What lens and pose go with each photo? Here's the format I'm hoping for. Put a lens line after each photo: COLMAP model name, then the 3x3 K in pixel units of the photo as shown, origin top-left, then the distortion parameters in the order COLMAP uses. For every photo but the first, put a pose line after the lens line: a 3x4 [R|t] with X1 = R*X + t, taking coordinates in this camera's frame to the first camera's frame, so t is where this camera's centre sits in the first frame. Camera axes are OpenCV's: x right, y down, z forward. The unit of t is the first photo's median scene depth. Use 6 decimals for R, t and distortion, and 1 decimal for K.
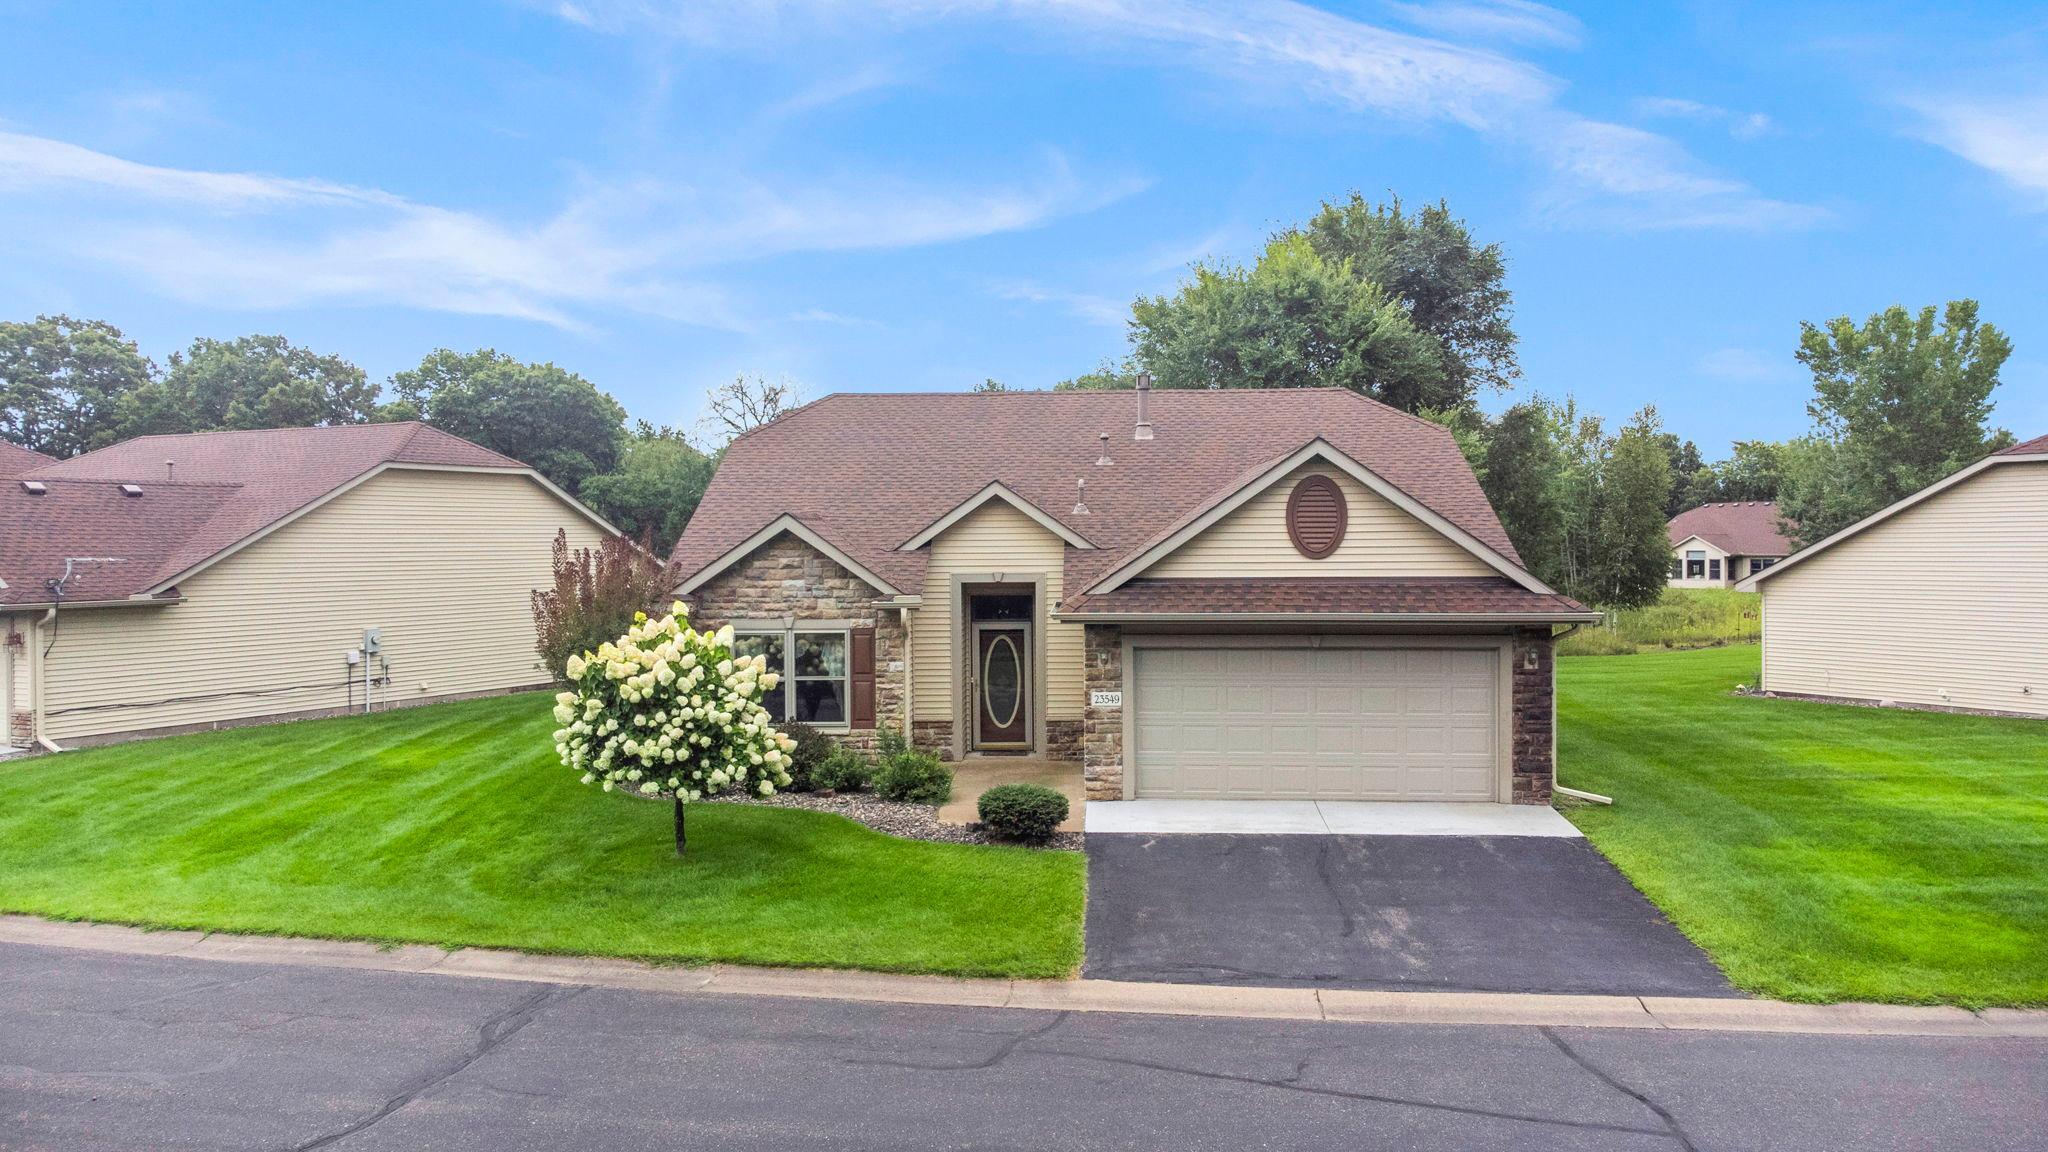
lens RADIAL K [[1542.1, 0, 1031.7], [0, 1542.1, 567.6], [0, 0, 1]] dist [0.039516, 0.022354]
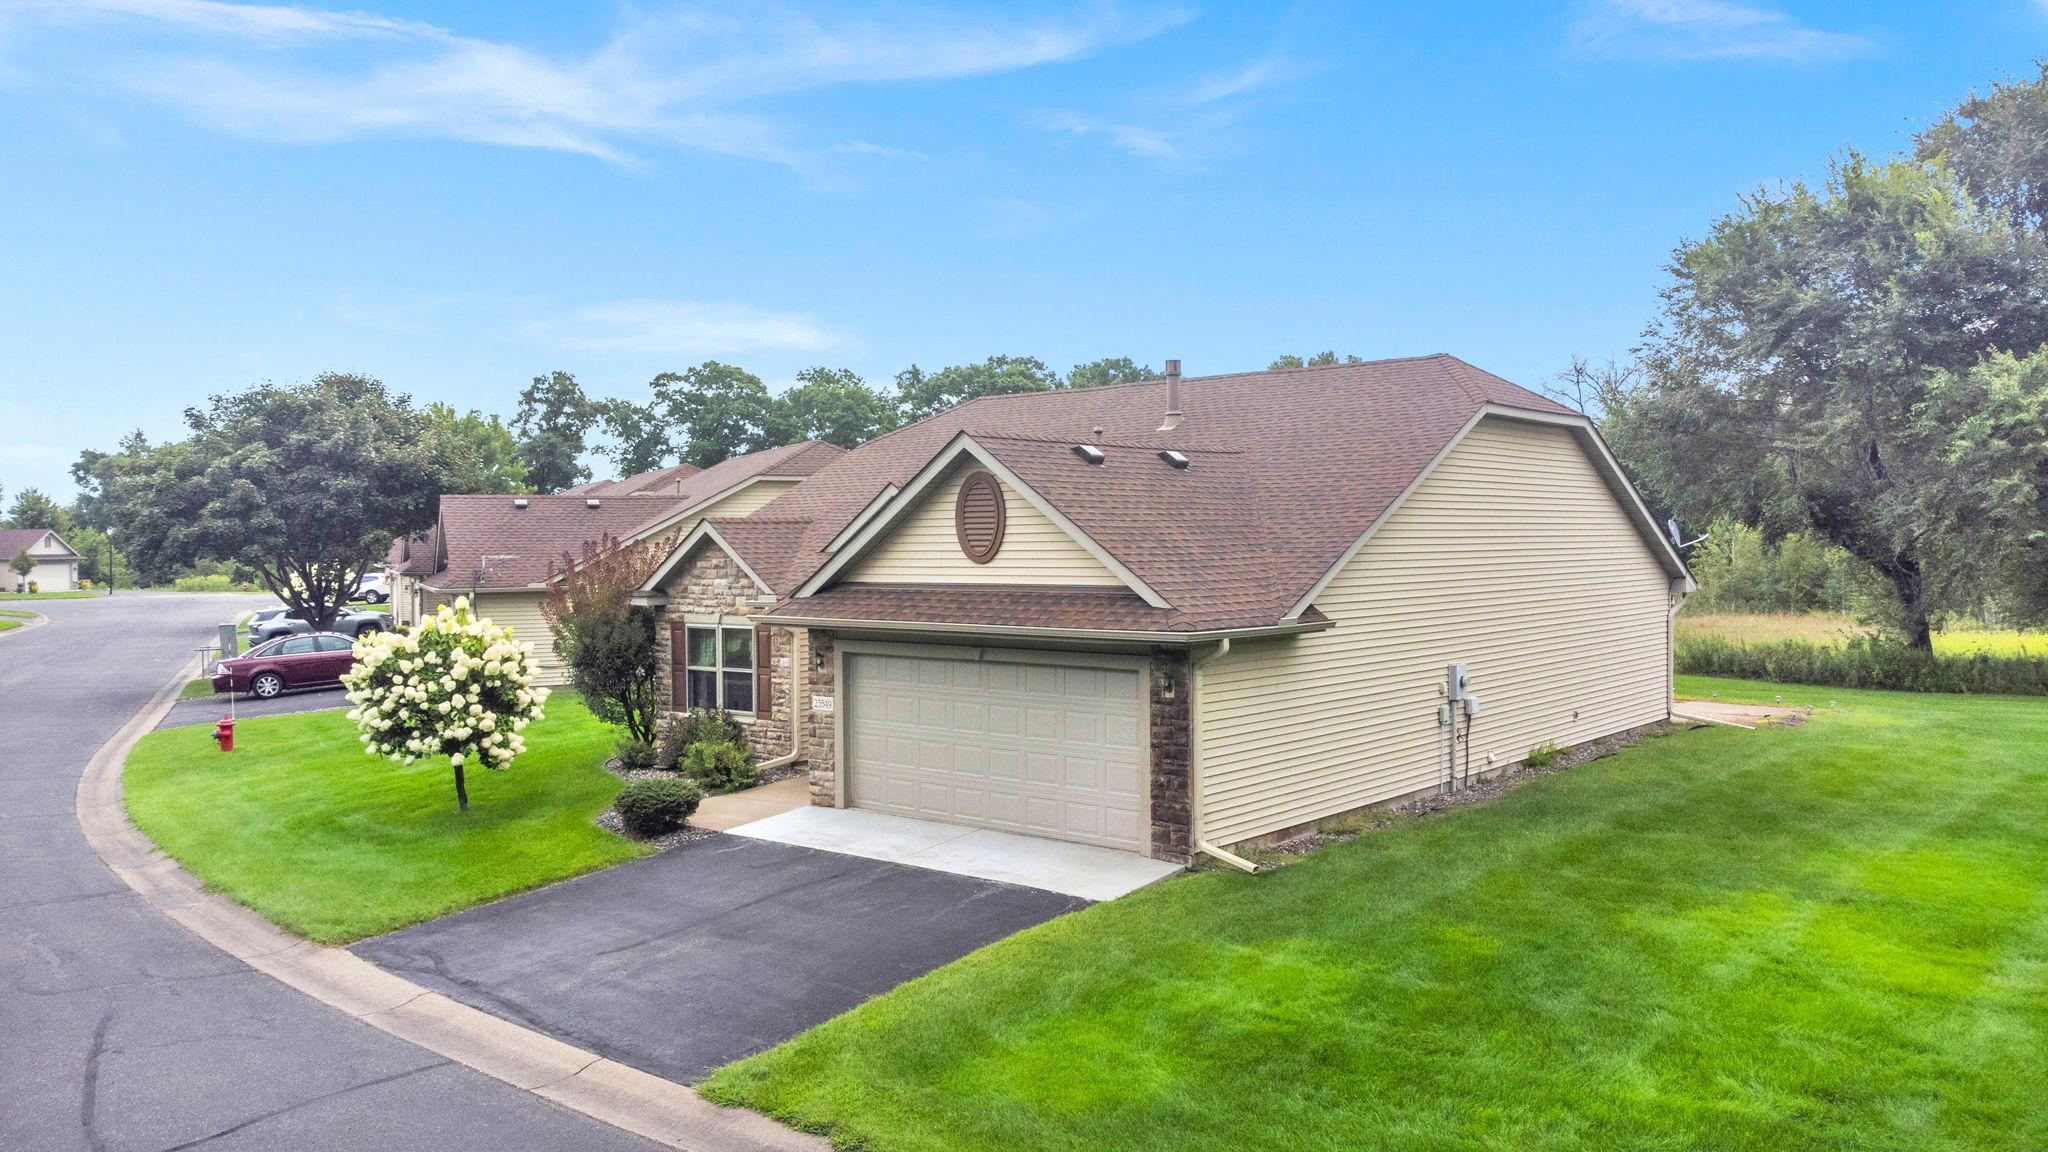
lens RADIAL K [[1542.1, 0, 1020.5], [0, 1542.1, 538.3], [0, 0, 1]] dist [0.039516, 0.022354]
pose [[0.788606, -0.004012, -0.614886, 0.765677], [-0.004328, 0.999918, -0.012075, -0.009576], [0.614884, 0.012184, 0.788523, 0.295678]]
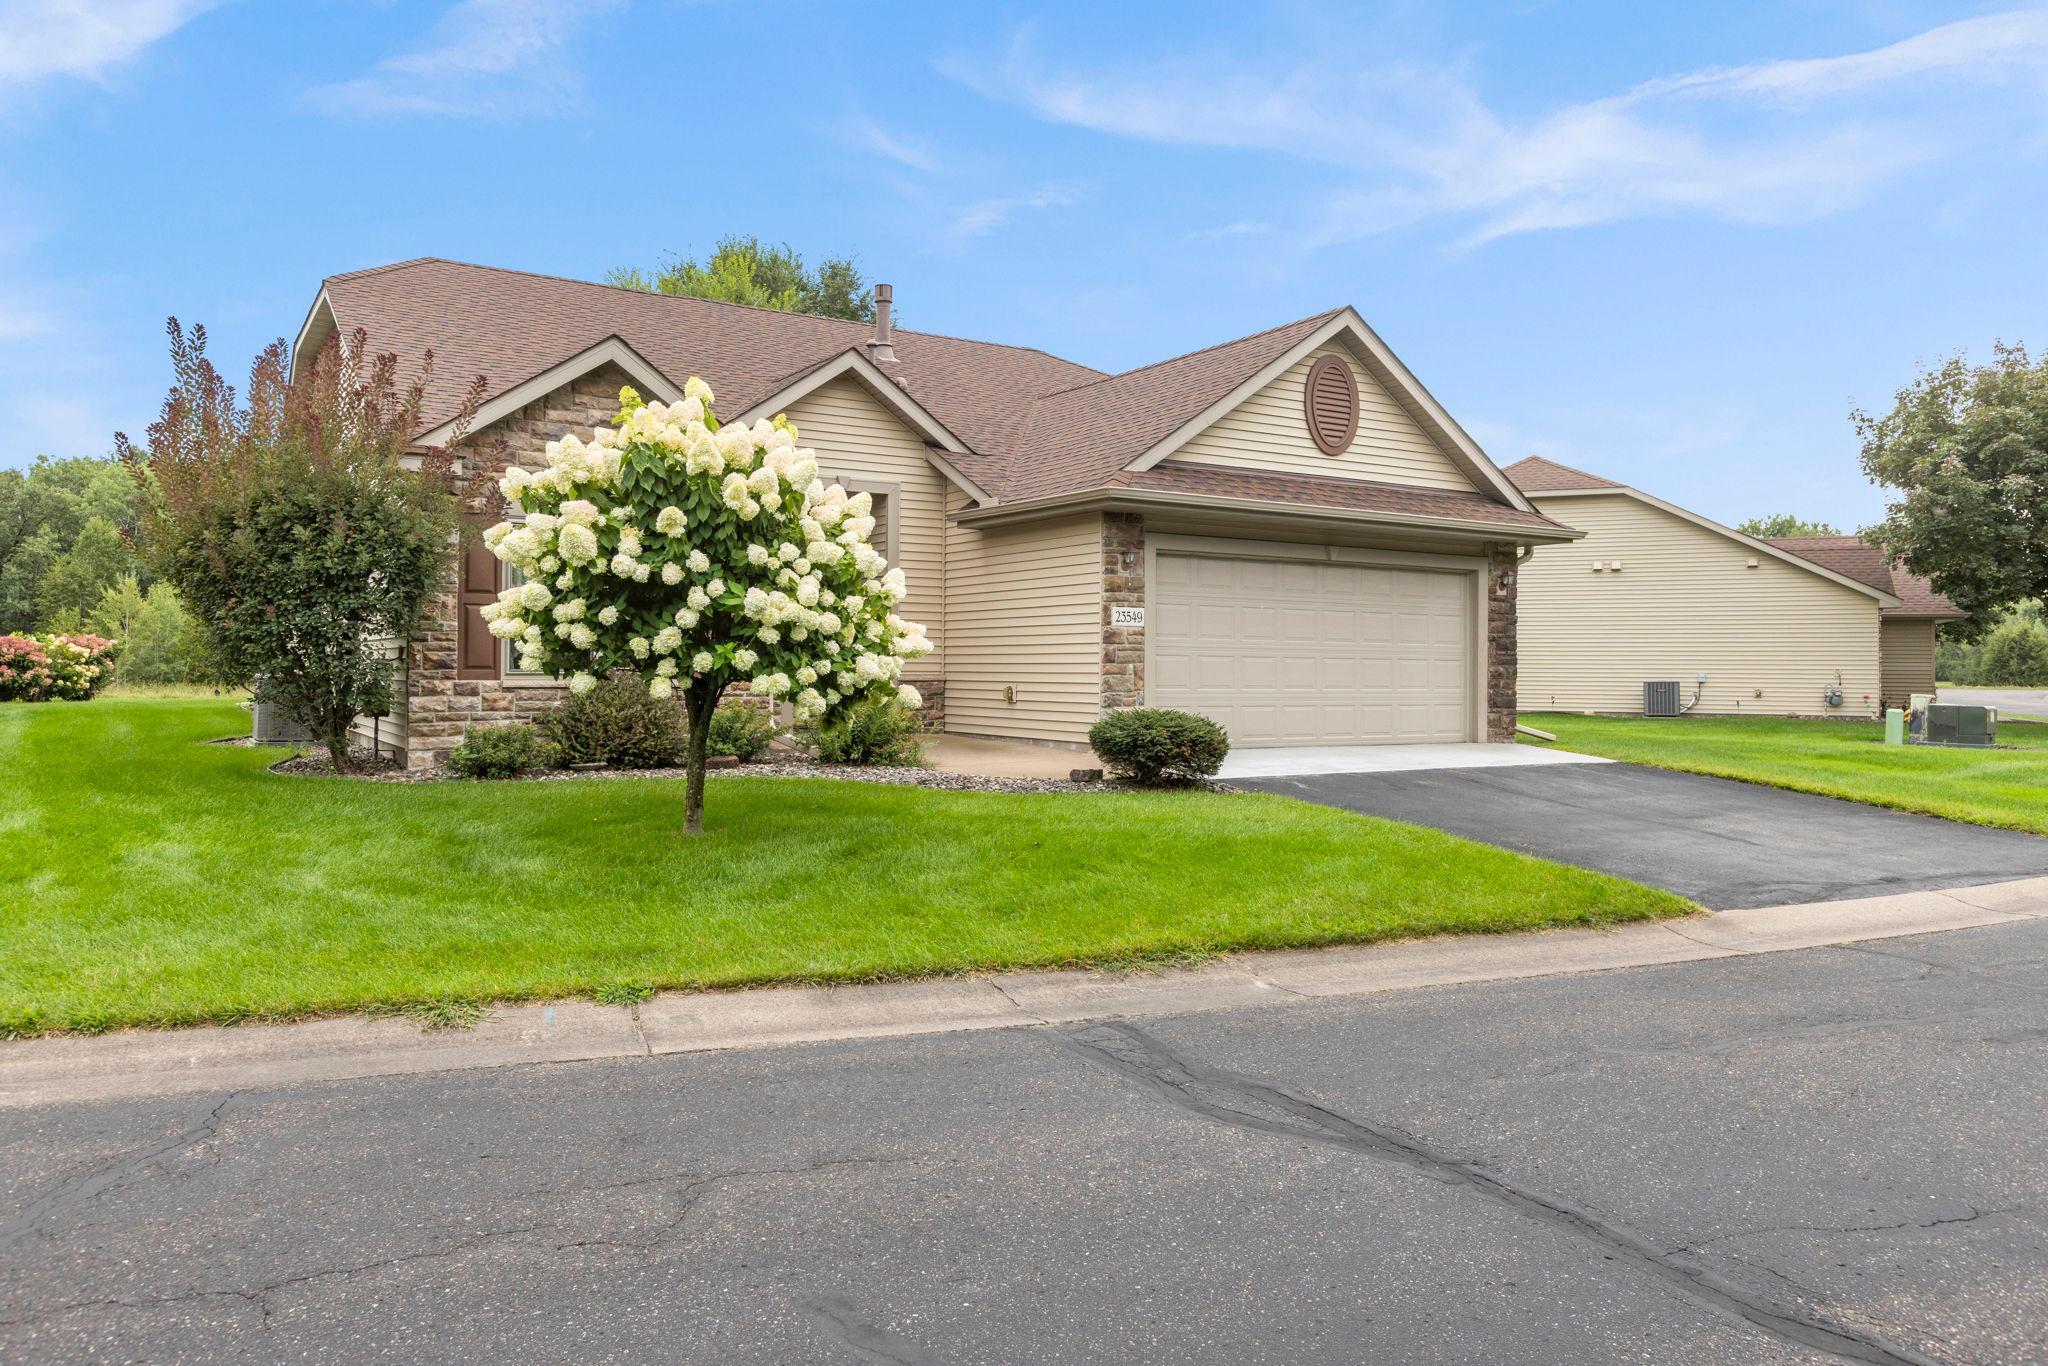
lens RADIAL K [[1388.5, 0, 1019.8], [0, 1388.5, 647.9], [0, 0, 1]] dist [0.009073, -0.007197]
pose [[0.828354, 0.018961, 0.559885, -0.373851], [-0.001603, 0.999503, -0.031478, 0.122532], [-0.560203, 0.025177, 0.827972, 0.475826]]
